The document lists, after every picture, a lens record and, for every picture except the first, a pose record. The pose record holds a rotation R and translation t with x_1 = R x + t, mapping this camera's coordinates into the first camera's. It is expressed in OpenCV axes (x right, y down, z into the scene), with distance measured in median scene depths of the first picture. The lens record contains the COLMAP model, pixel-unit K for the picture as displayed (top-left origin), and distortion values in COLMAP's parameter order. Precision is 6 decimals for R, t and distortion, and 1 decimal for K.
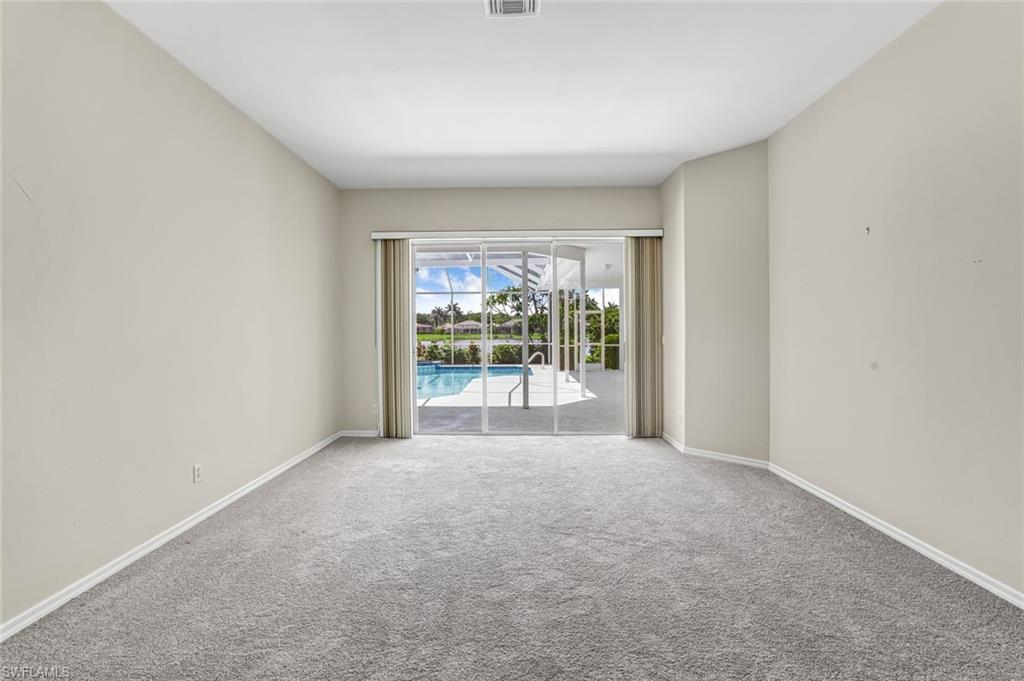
lens RADIAL K [[435.3, 0, 511.3], [0, 435.3, 336.3], [0, 0, 1]] dist [-0.017326, 0.000117]
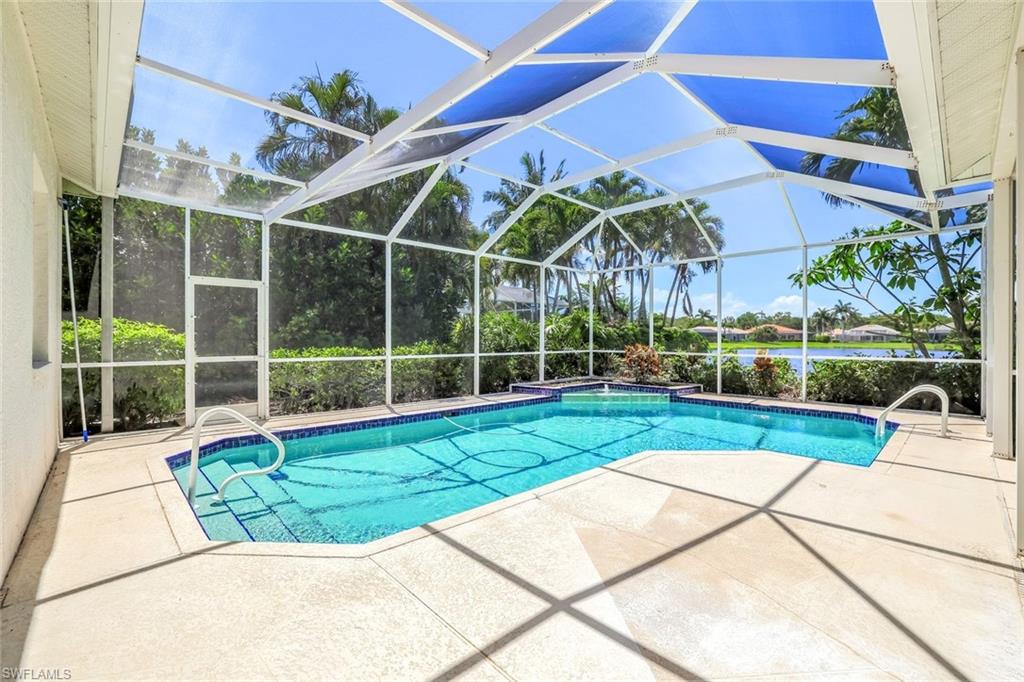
lens RADIAL K [[435.3, 0, 510.5], [0, 435.3, 341.4], [0, 0, 1]] dist [-0.017326, 0.000117]
pose [[0.697115, 0.010523, -0.716882, 0.060729], [-0.013612, 0.999906, 0.001441, 0.003485], [0.716830, 0.008753, 0.697193, 0.409137]]
